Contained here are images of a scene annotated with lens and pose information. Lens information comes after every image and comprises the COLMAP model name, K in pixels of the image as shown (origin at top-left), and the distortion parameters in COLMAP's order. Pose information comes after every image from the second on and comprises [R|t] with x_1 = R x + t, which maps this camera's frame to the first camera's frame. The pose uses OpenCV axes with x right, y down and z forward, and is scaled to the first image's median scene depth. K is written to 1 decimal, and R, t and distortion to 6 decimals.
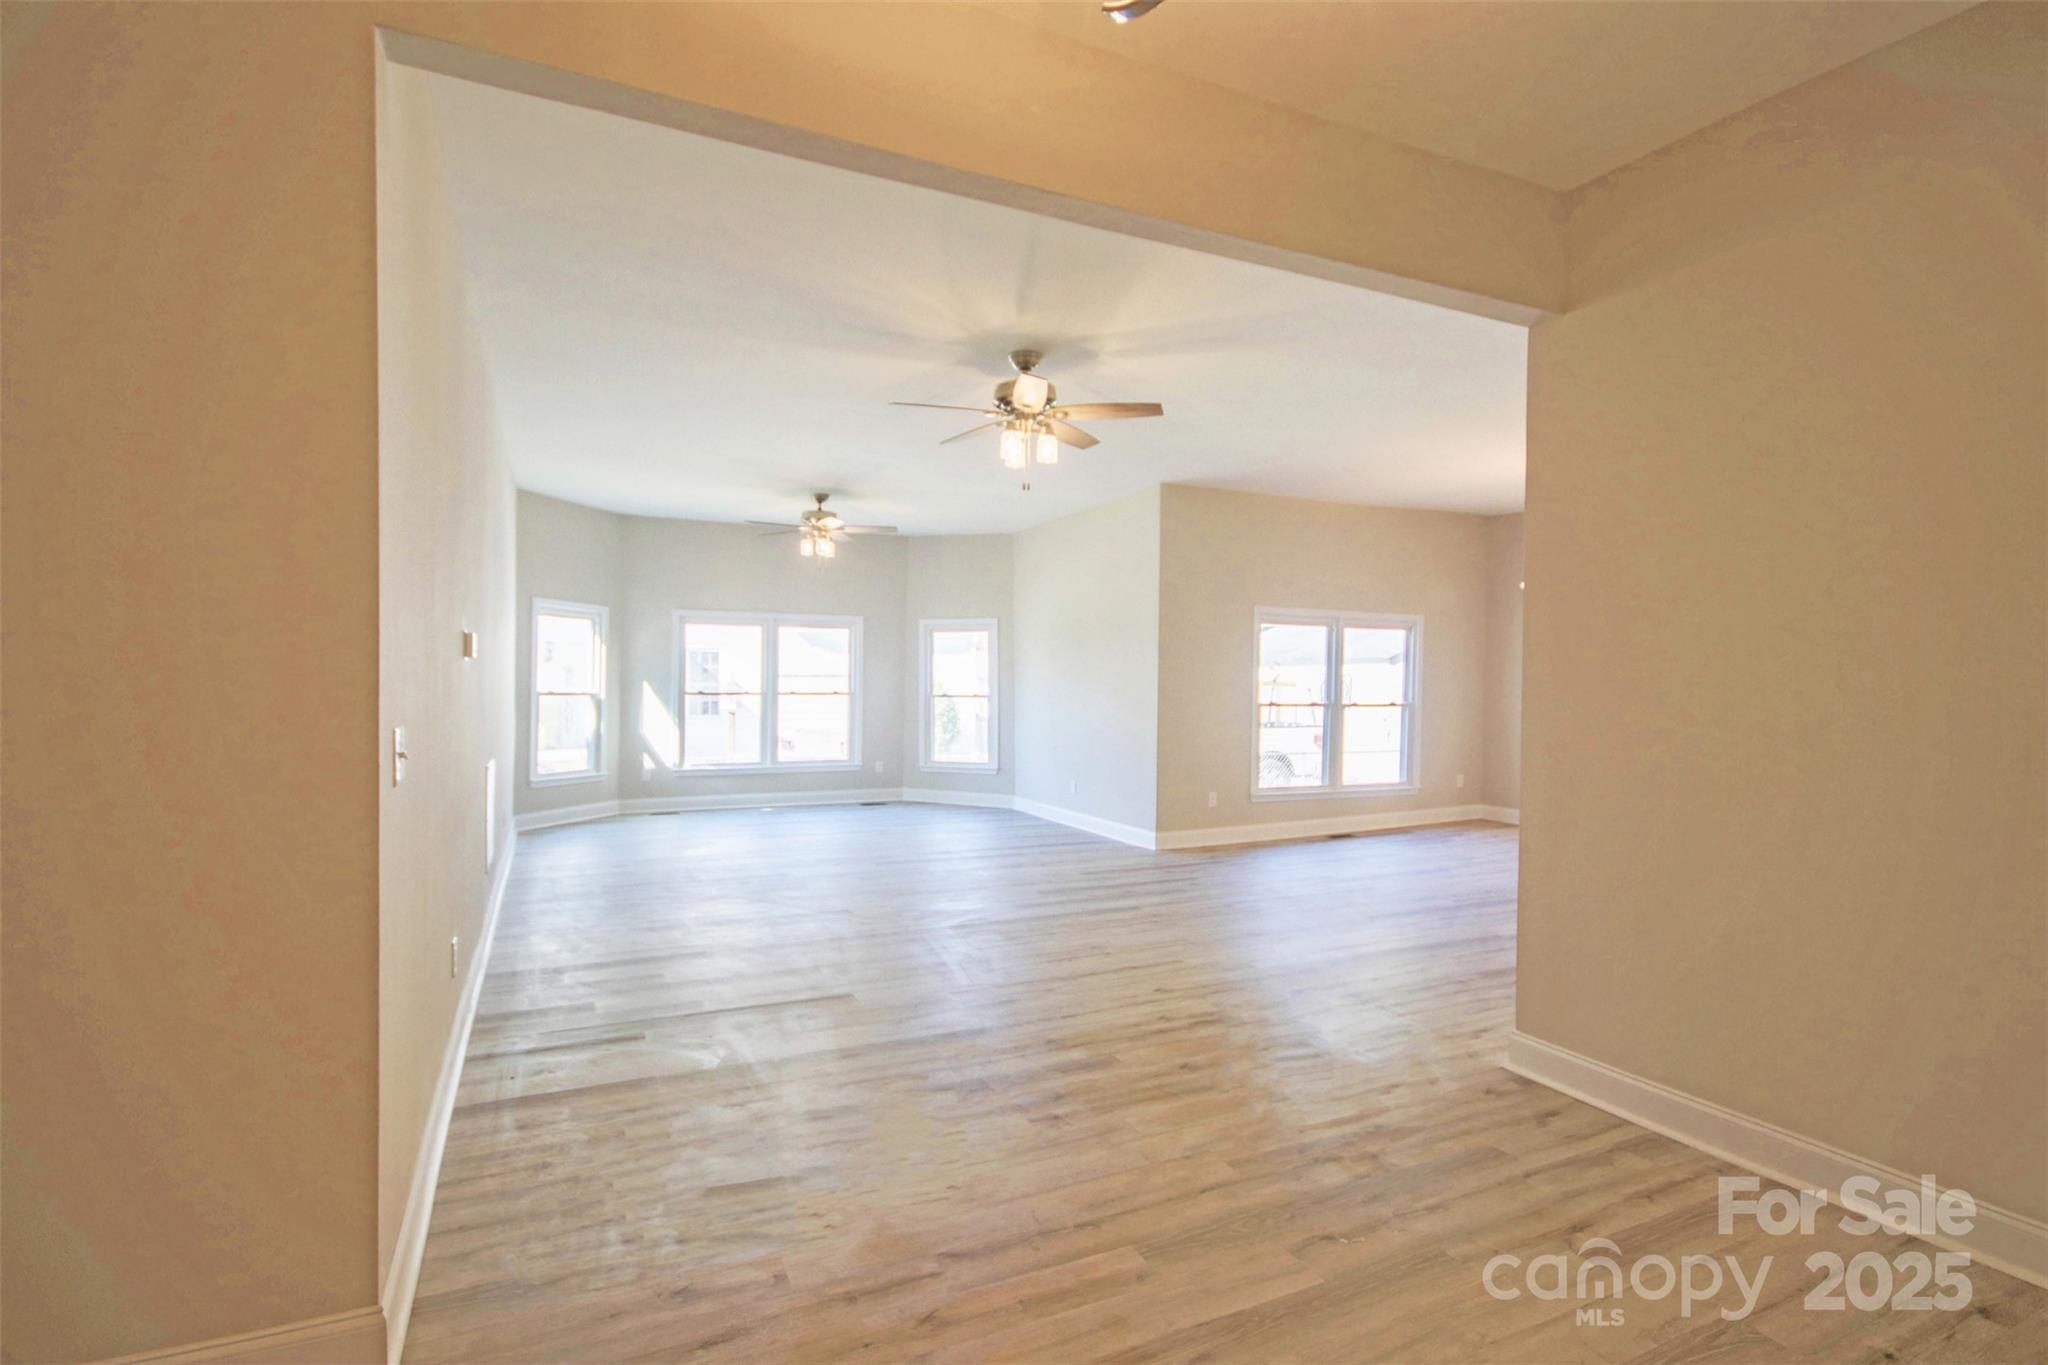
lens RADIAL K [[994.6, 0, 1001.0], [0, 994.6, 691.0], [0, 0, 1]] dist [-0.002129, -0.000361]
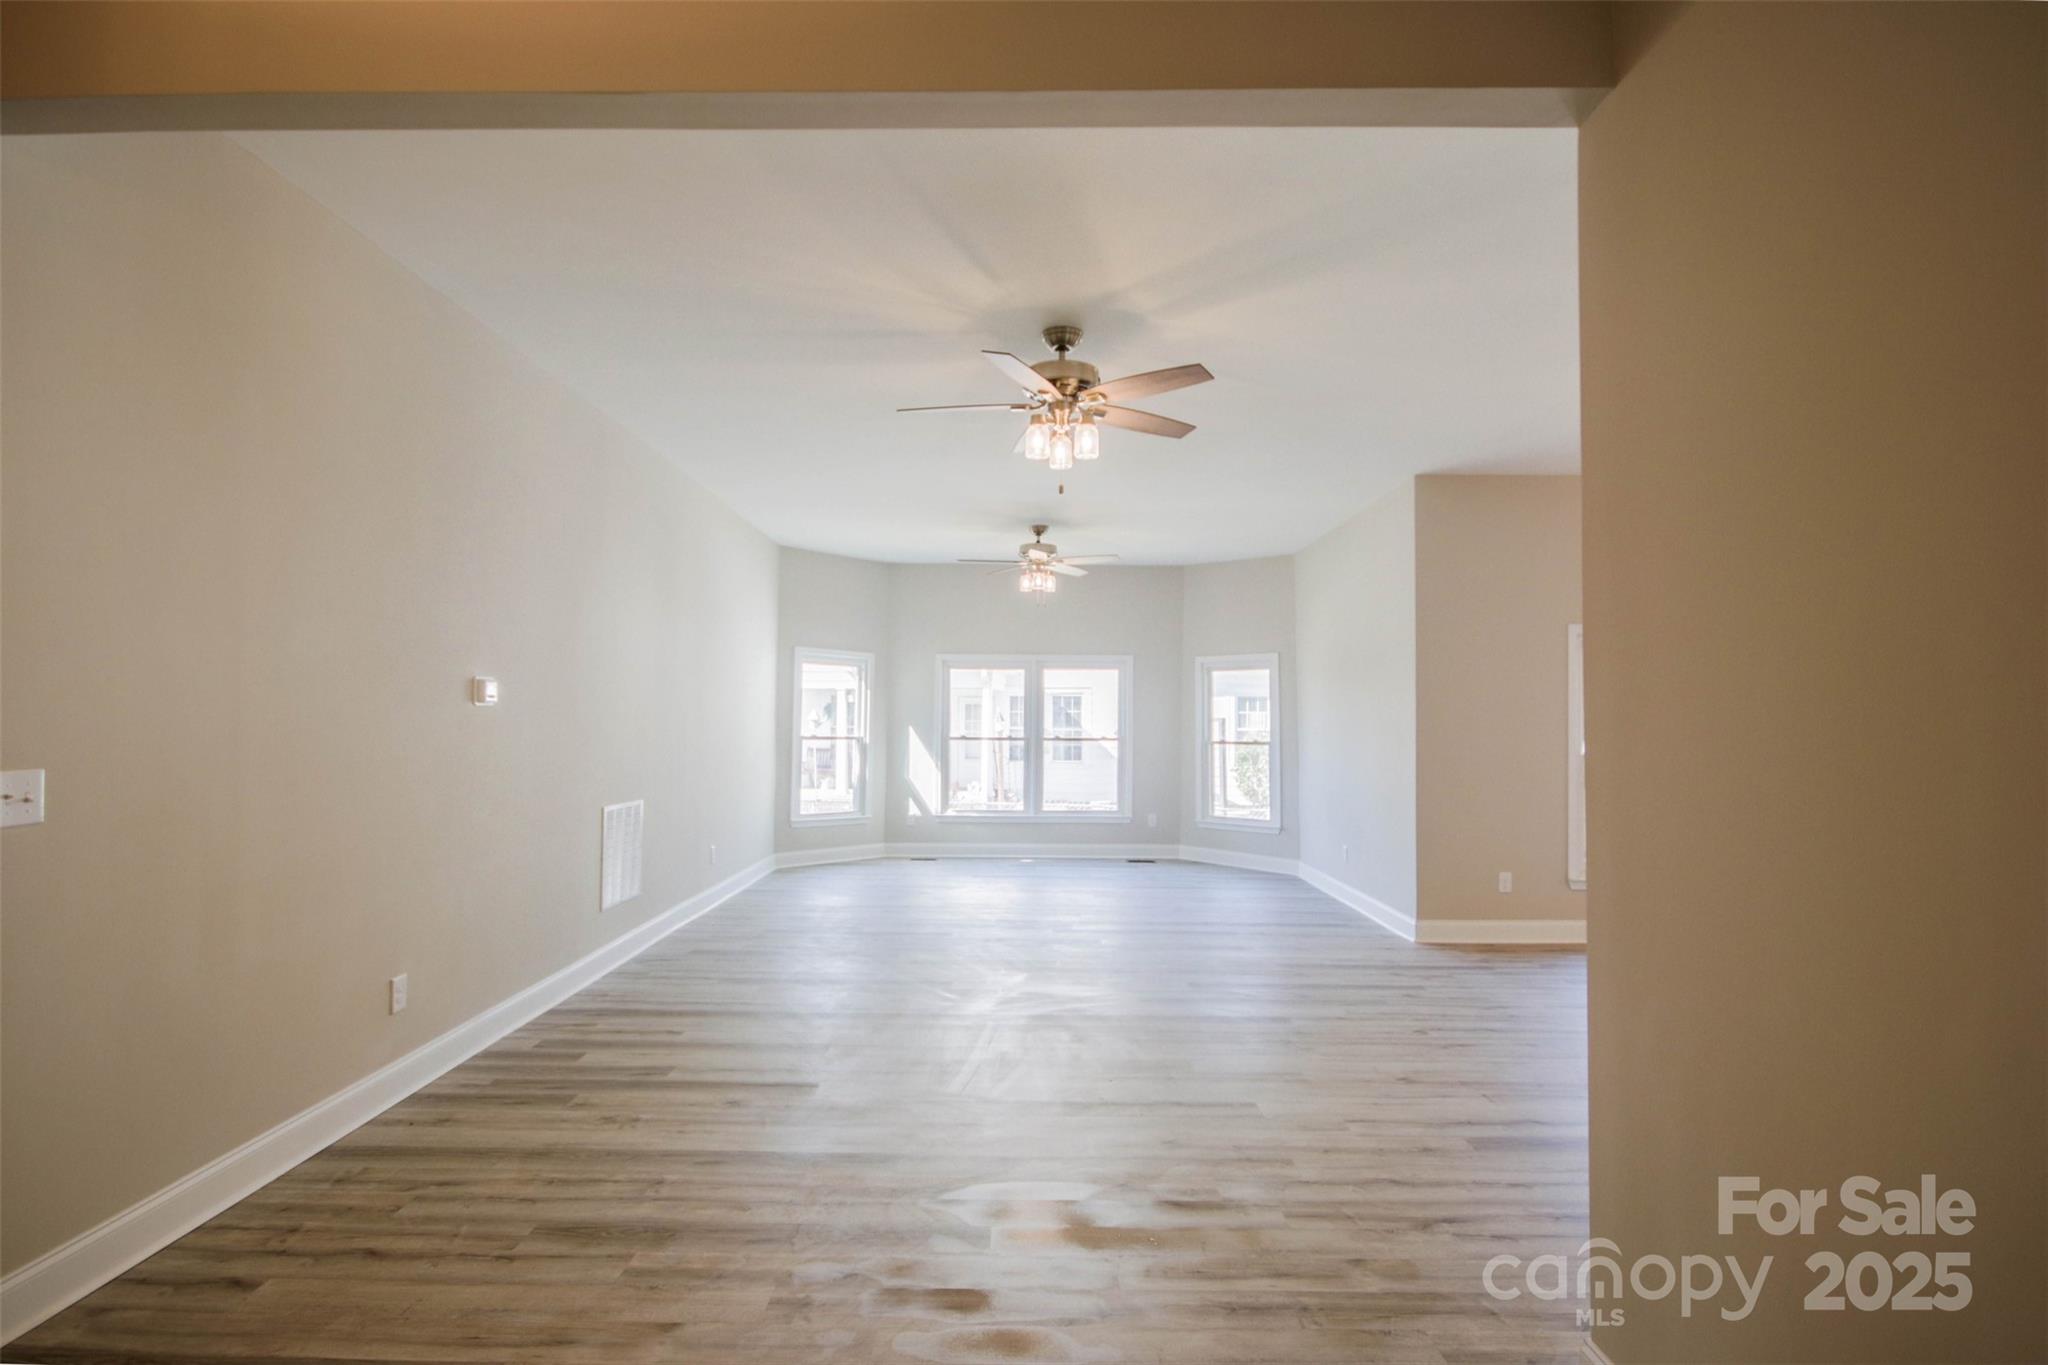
lens RADIAL K [[1011.1, 0, 997.2], [0, 1011.1, 688.3], [0, 0, 1]] dist [-0.001969, -0.000253]
pose [[0.900739, -0.016643, -0.434042, 0.172777], [-0.004086, 0.998897, -0.046782, -0.000275], [0.434342, 0.043911, 0.899677, 0.116570]]
